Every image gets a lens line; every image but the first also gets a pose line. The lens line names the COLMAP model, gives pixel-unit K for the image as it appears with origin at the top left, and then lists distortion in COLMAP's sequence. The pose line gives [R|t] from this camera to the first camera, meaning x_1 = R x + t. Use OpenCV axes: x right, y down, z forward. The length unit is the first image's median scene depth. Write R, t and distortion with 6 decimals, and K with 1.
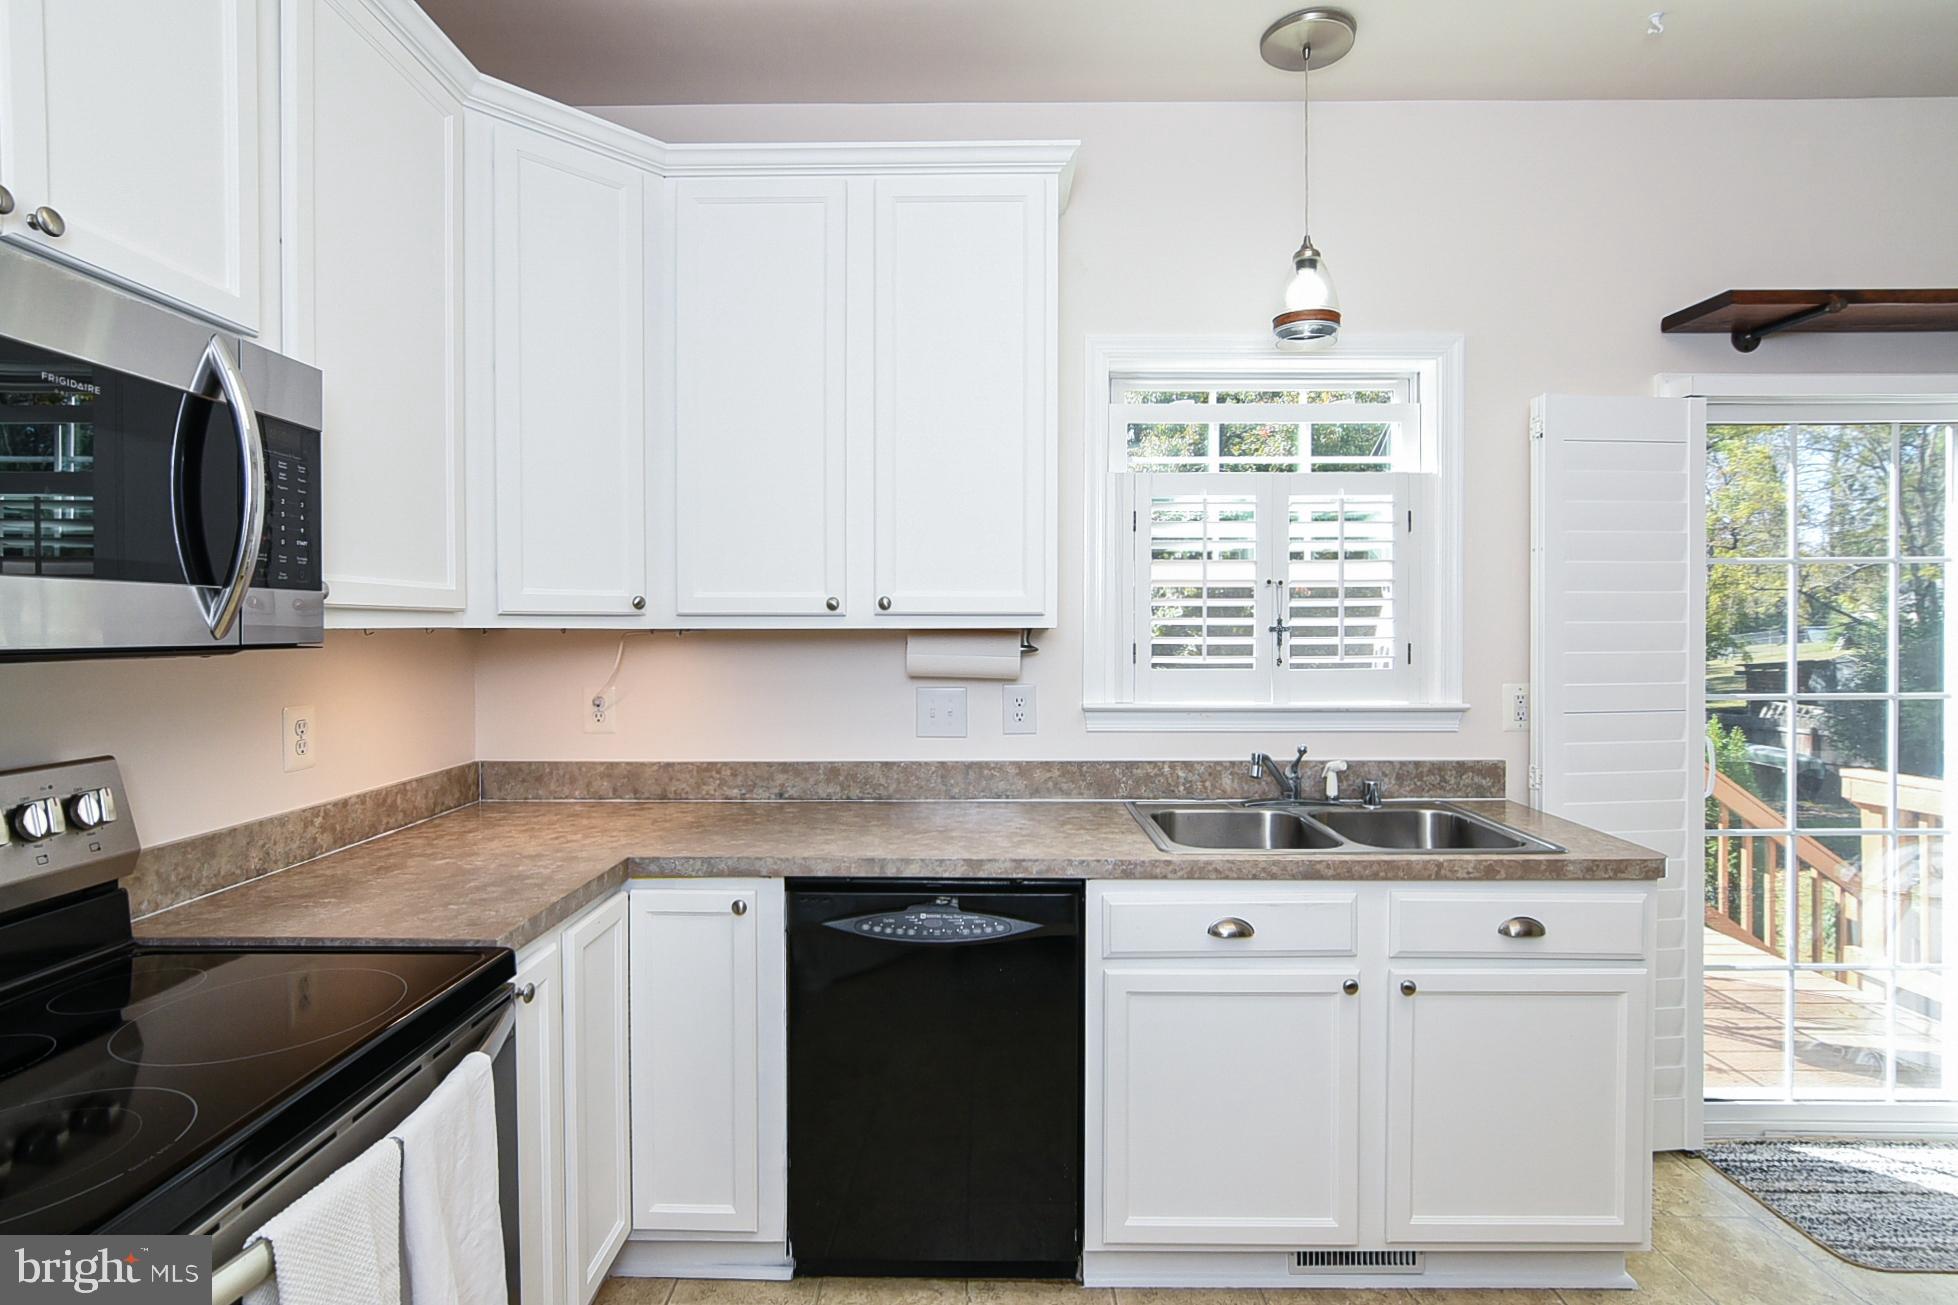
lens RADIAL K [[972.3, 0, 906.8], [0, 972.3, 646.5], [0, 0, 1]] dist [-0.015695, 0.015100]
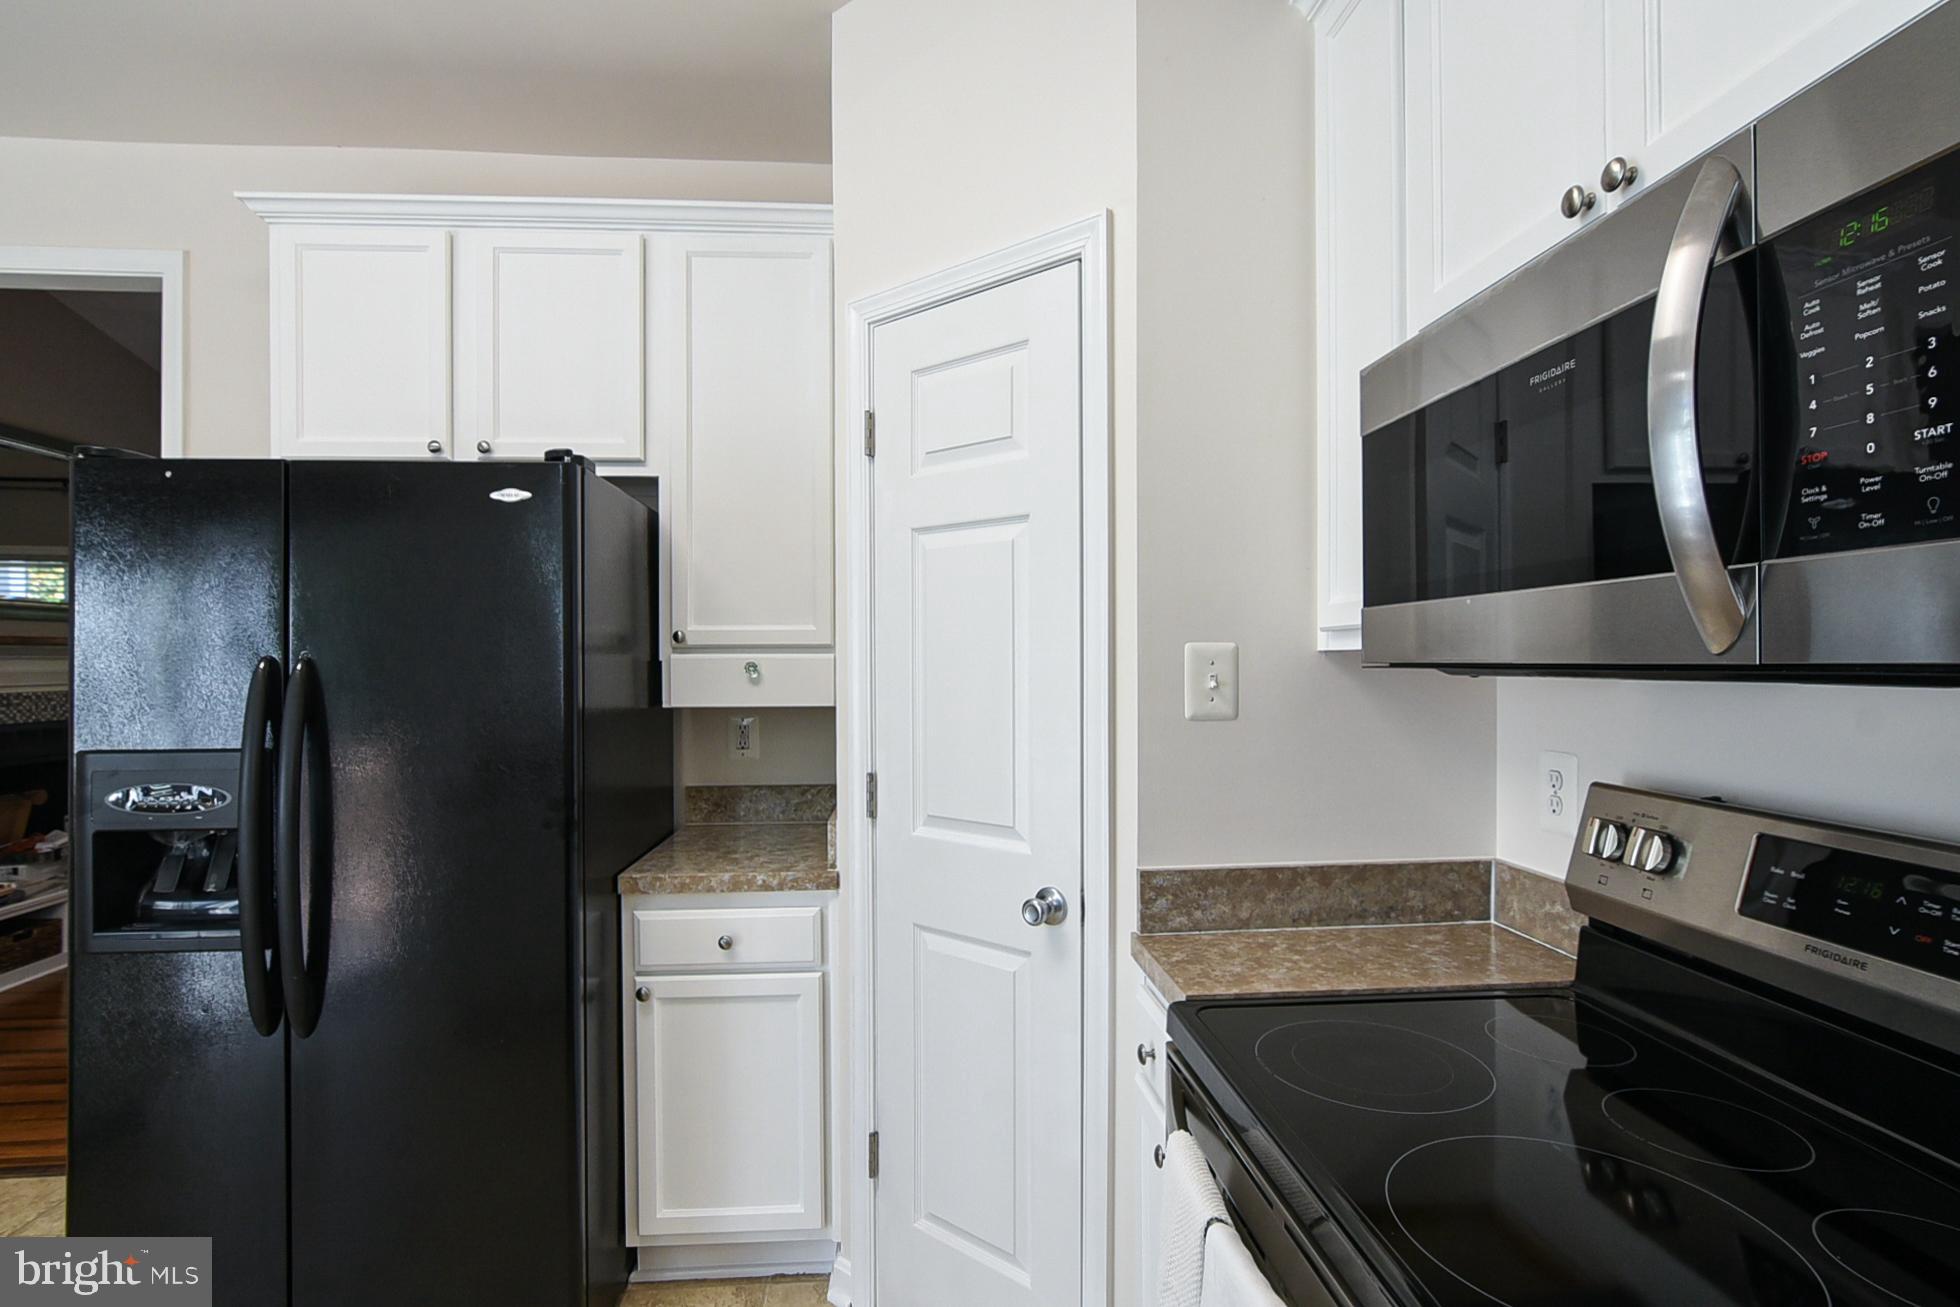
lens RADIAL K [[978.8, 0, 977.3], [0, 978.8, 662.5], [0, 0, 1]] dist [-0.013707, 0.000839]
pose [[-0.988420, 0.002960, -0.151712, -0.092162], [0.000061, 0.999817, 0.019111, -0.008084], [0.151741, 0.018880, -0.988240, 0.906139]]
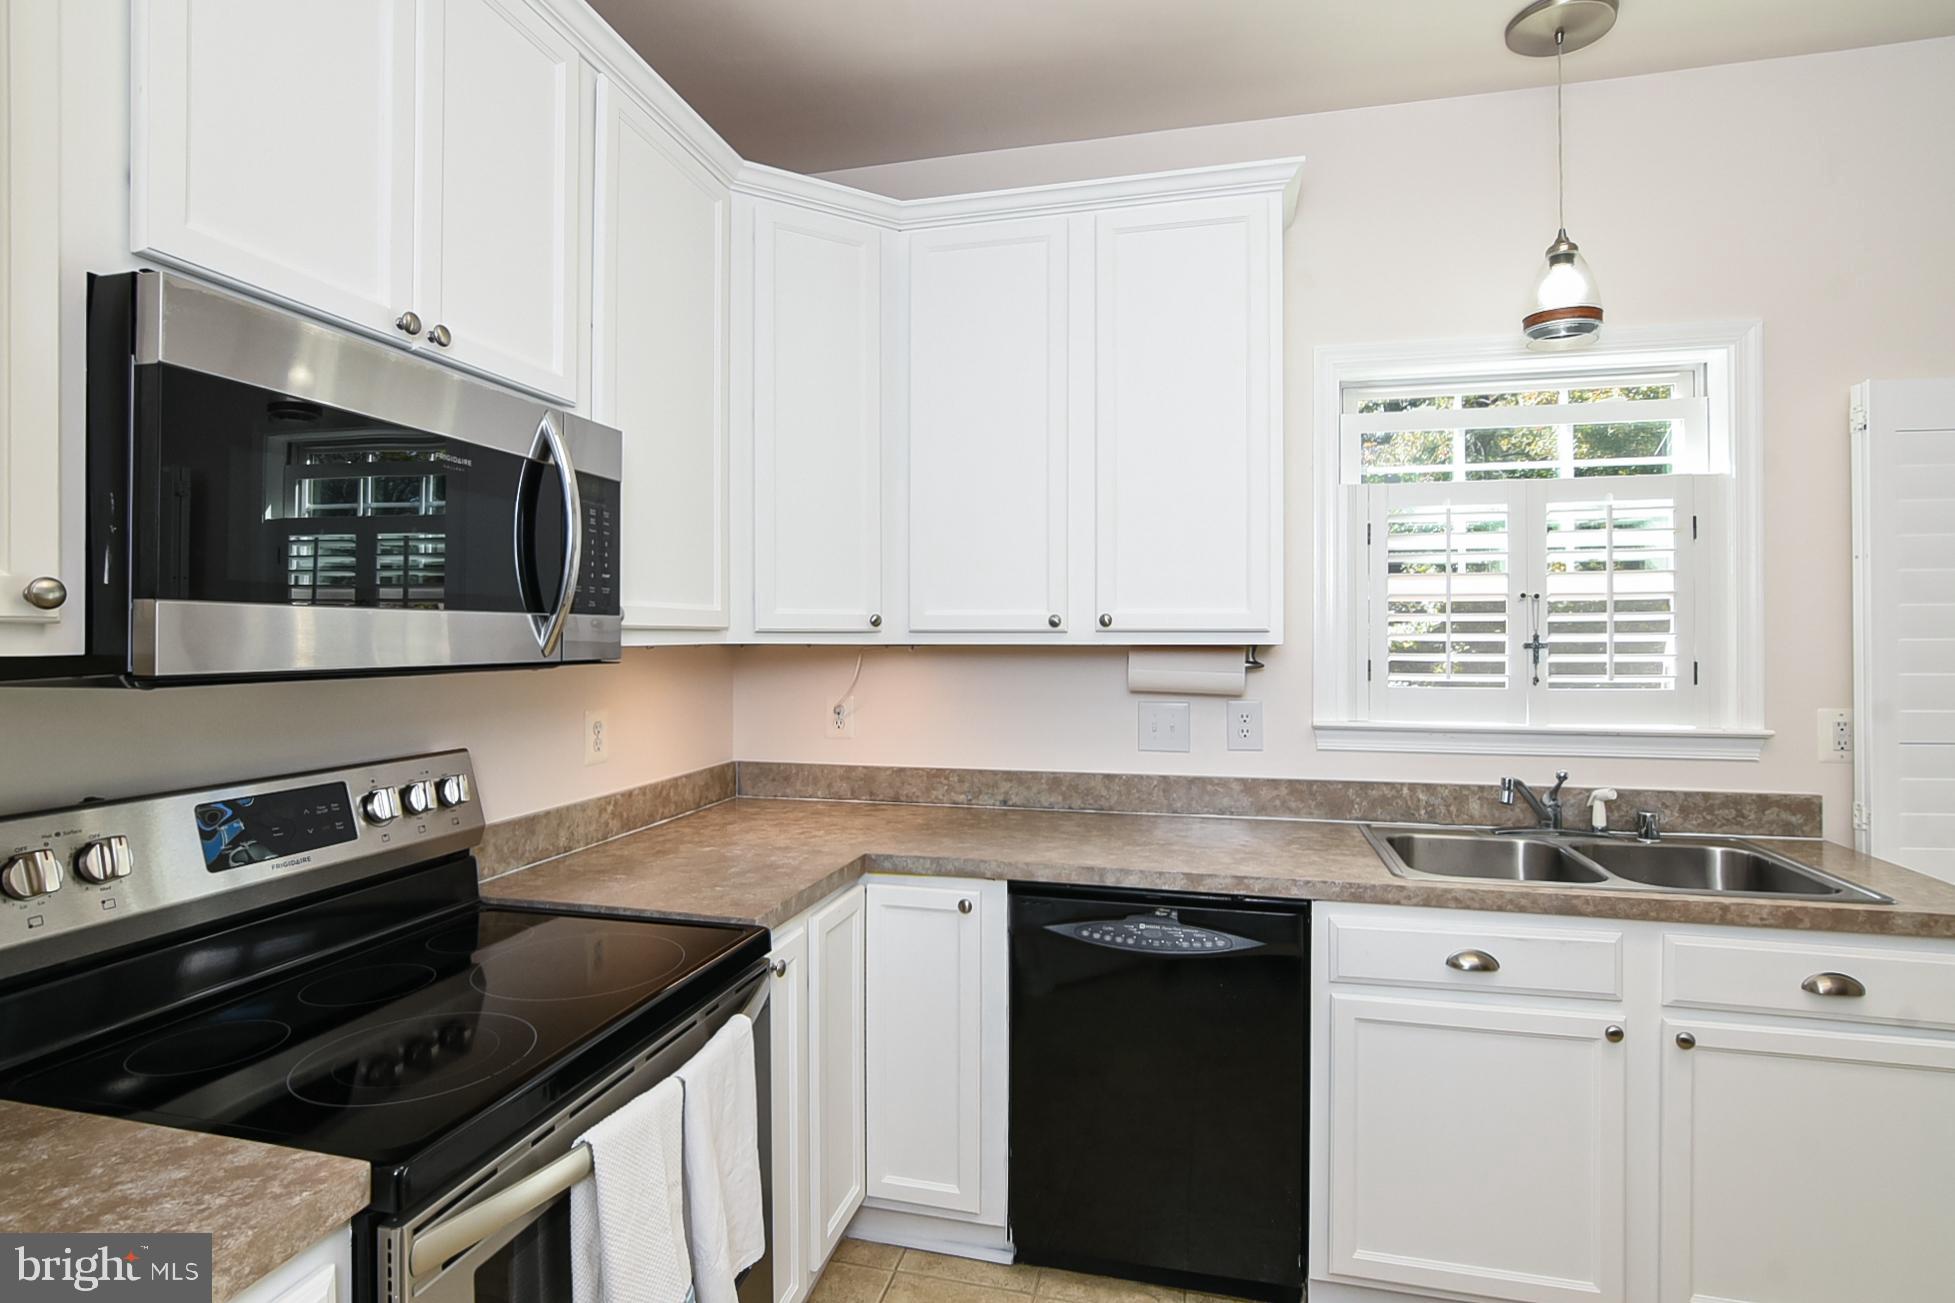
lens RADIAL K [[962.9, 0, 900.2], [0, 962.9, 637.9], [0, 0, 1]] dist [-0.021924, 0.006858]
pose [[0.971313, 0.000936, -0.237803, 0.008459], [-0.005018, 0.999850, -0.016559, -0.007906], [0.237752, 0.017277, 0.971172, -0.044988]]
